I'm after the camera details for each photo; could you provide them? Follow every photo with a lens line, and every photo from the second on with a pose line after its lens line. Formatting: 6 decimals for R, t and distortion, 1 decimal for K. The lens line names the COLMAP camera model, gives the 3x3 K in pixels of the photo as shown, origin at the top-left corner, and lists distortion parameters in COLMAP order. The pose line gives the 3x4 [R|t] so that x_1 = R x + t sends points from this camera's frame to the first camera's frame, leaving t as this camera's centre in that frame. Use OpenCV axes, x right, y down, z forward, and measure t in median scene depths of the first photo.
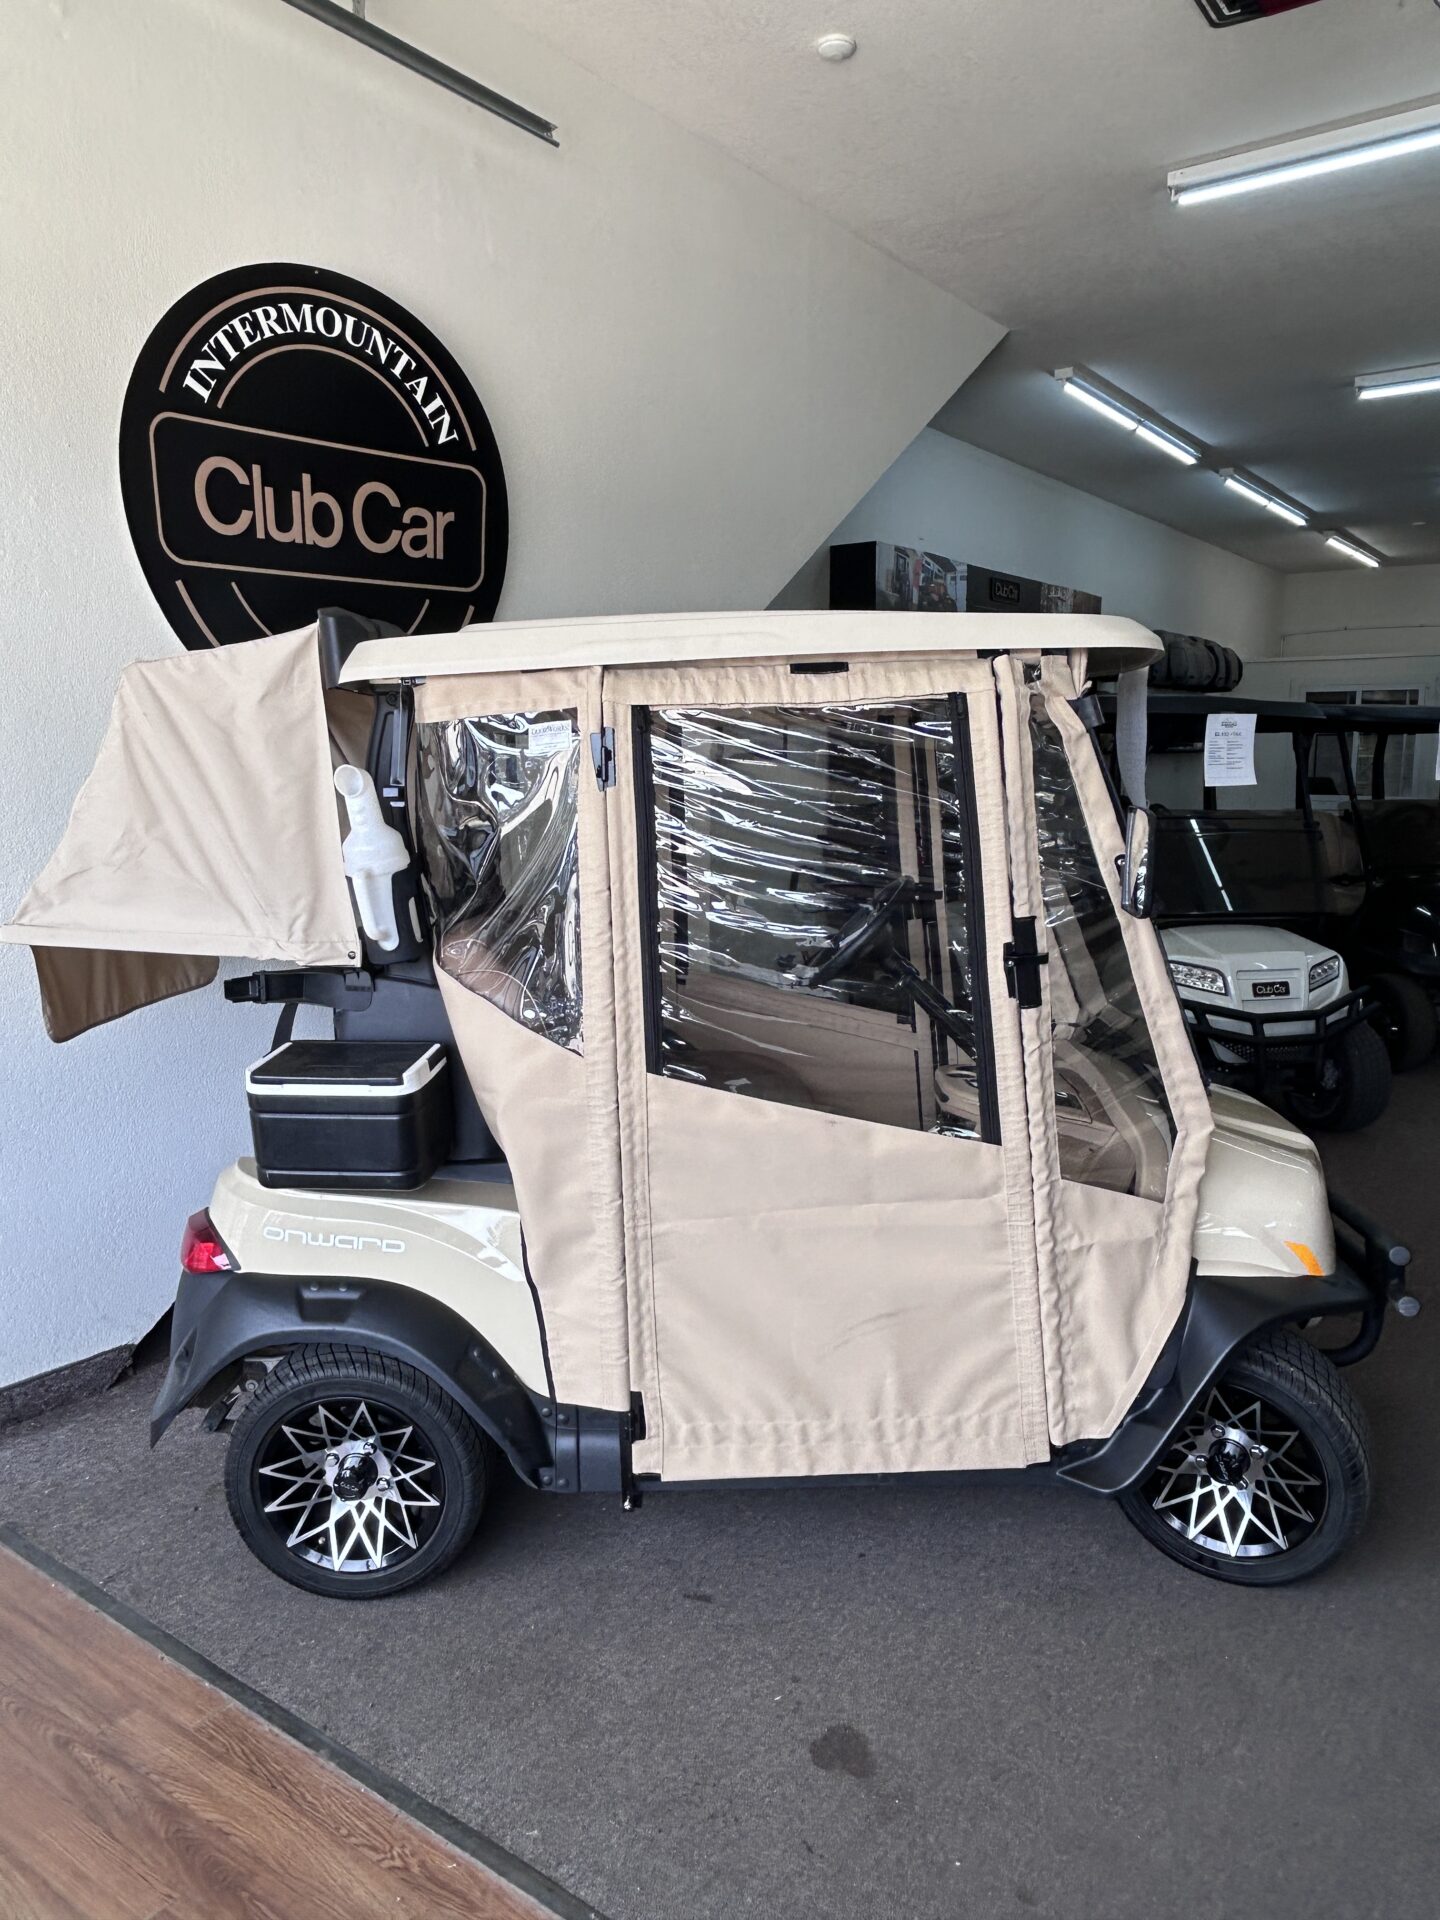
lens RADIAL K [[1310.0, 0, 714.7], [0, 1310.0, 942.0], [0, 0, 1]] dist [0.006084, 0.001041]
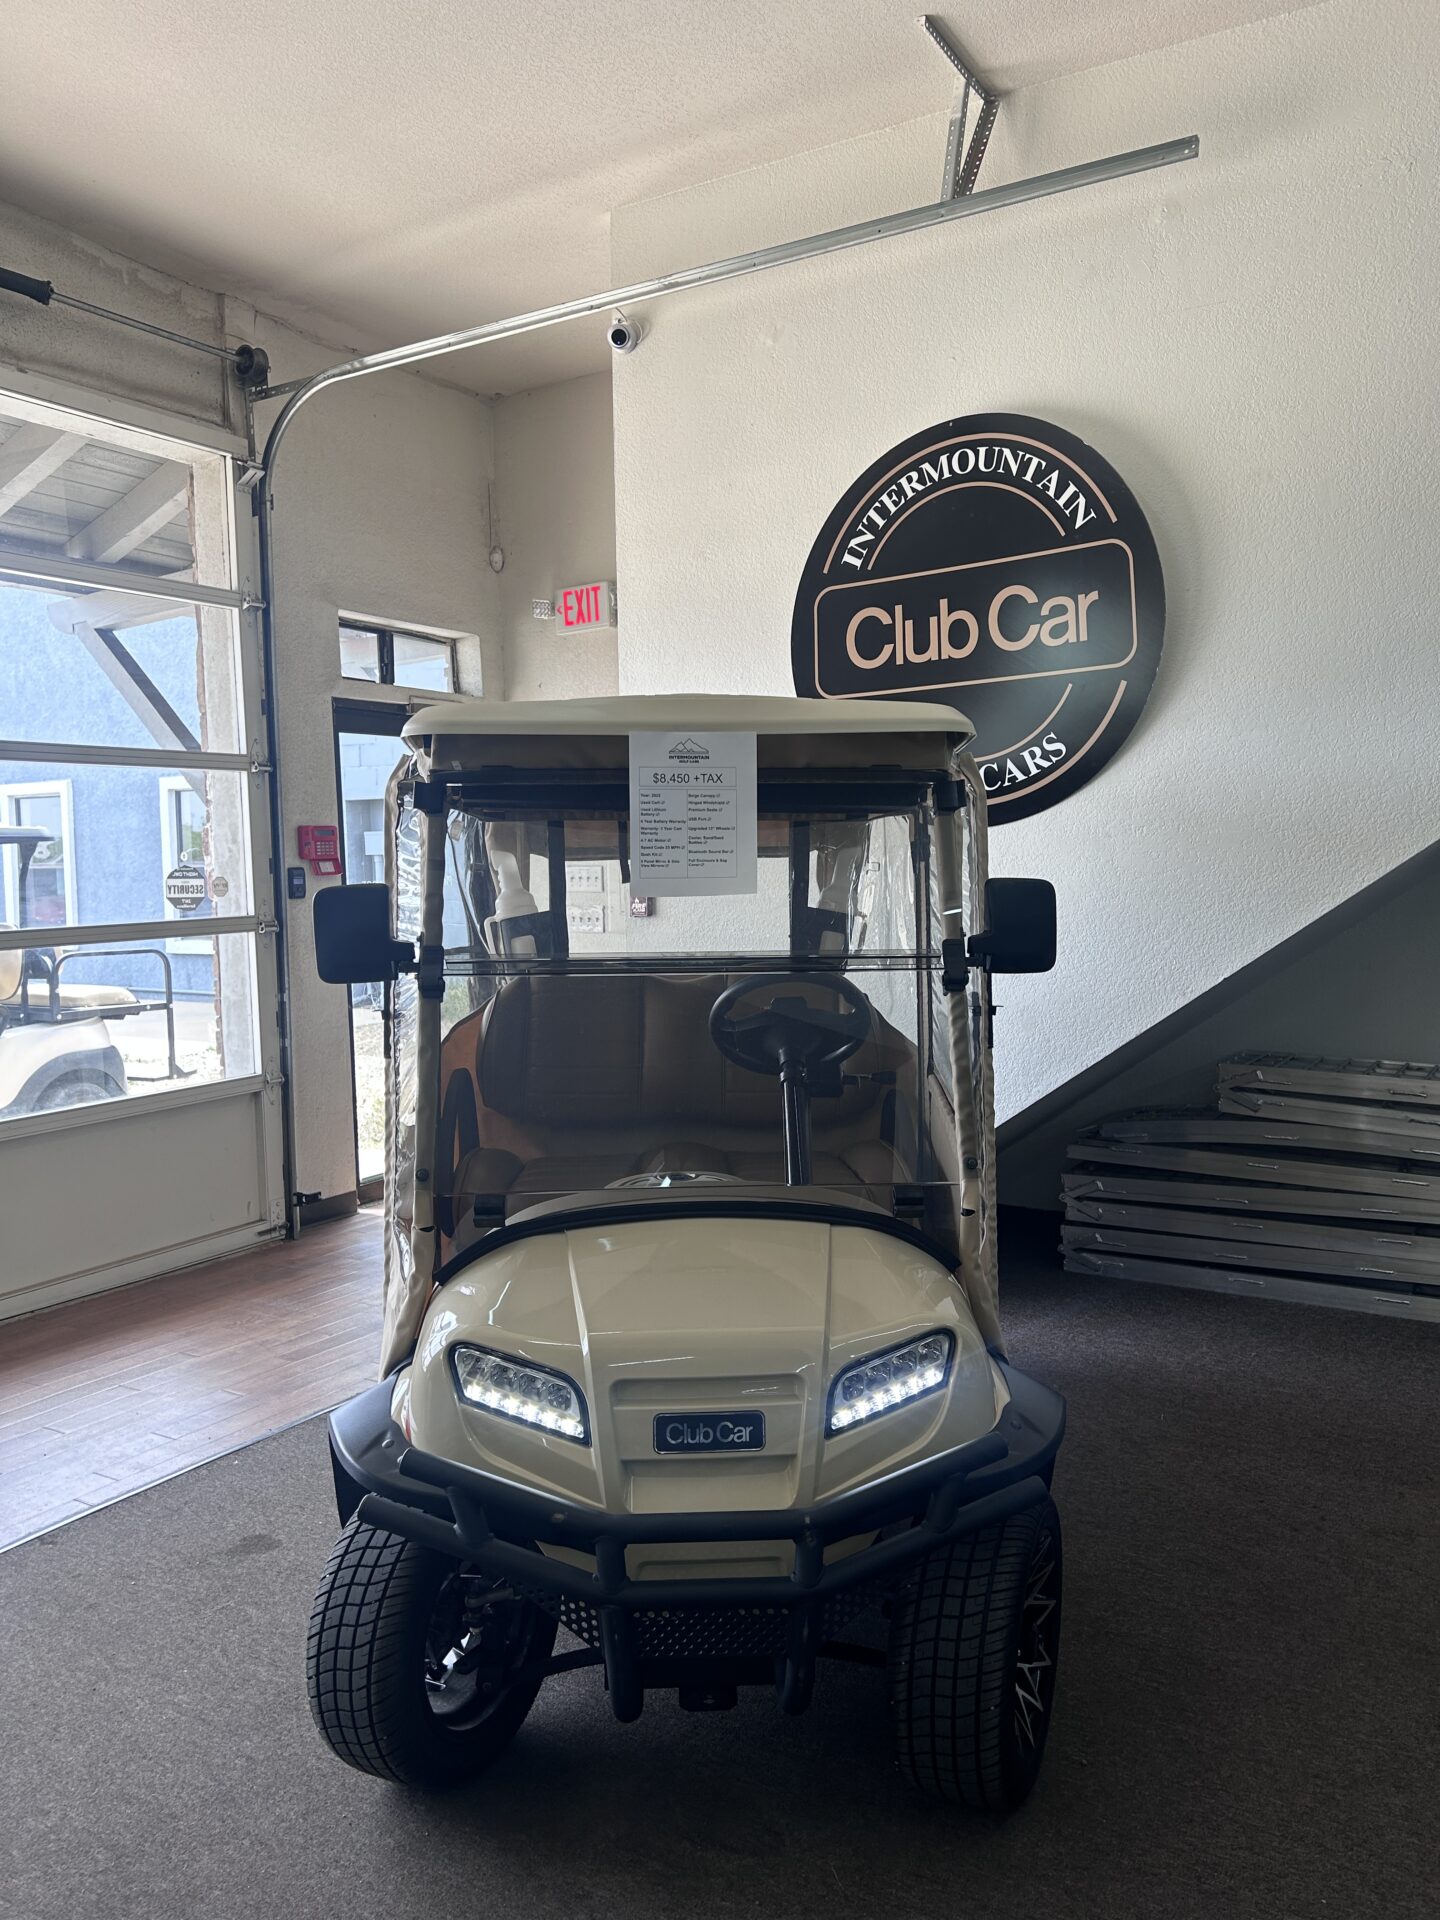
lens RADIAL K [[1454.0, 0, 702.7], [0, 1454.0, 962.3], [0, 0, 1]] dist [0.047289, -0.053832]
pose [[0.092550, 0.066096, -0.993512, 1.421215], [-0.131613, 0.989851, 0.053592, -0.120333], [0.986971, 0.125799, 0.100310, 1.034956]]
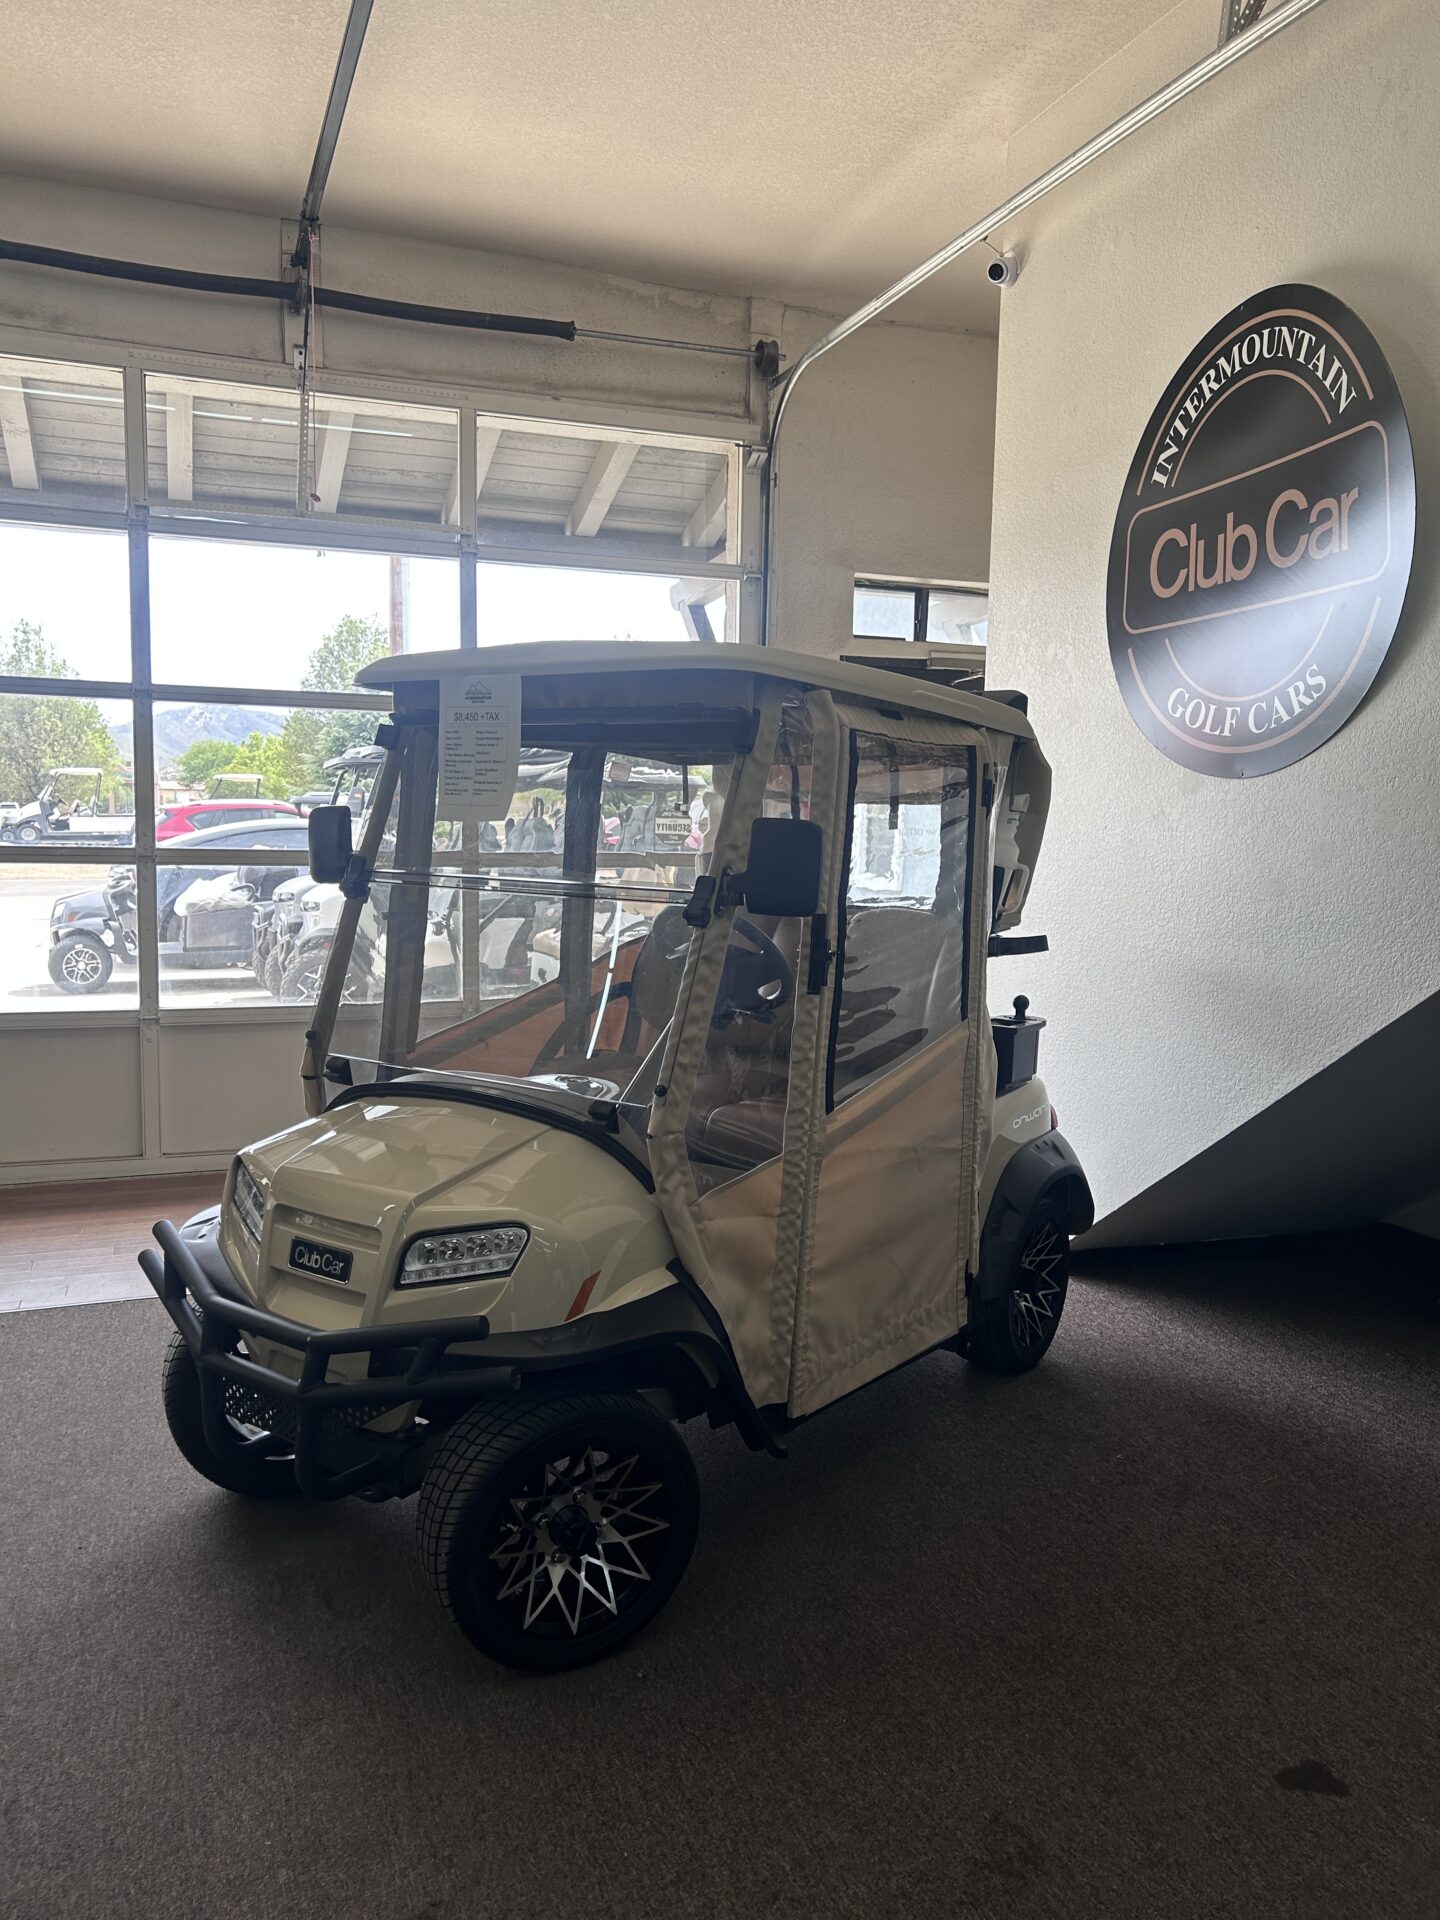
lens RADIAL K [[1454.0, 0, 708.5], [0, 1454.0, 969.3], [0, 0, 1]] dist [0.047289, -0.053832]
pose [[-0.541286, 0.073109, -0.837654, 1.278824], [-0.143430, 0.973584, 0.177655, -0.234202], [0.828515, 0.216307, -0.516501, 1.949604]]
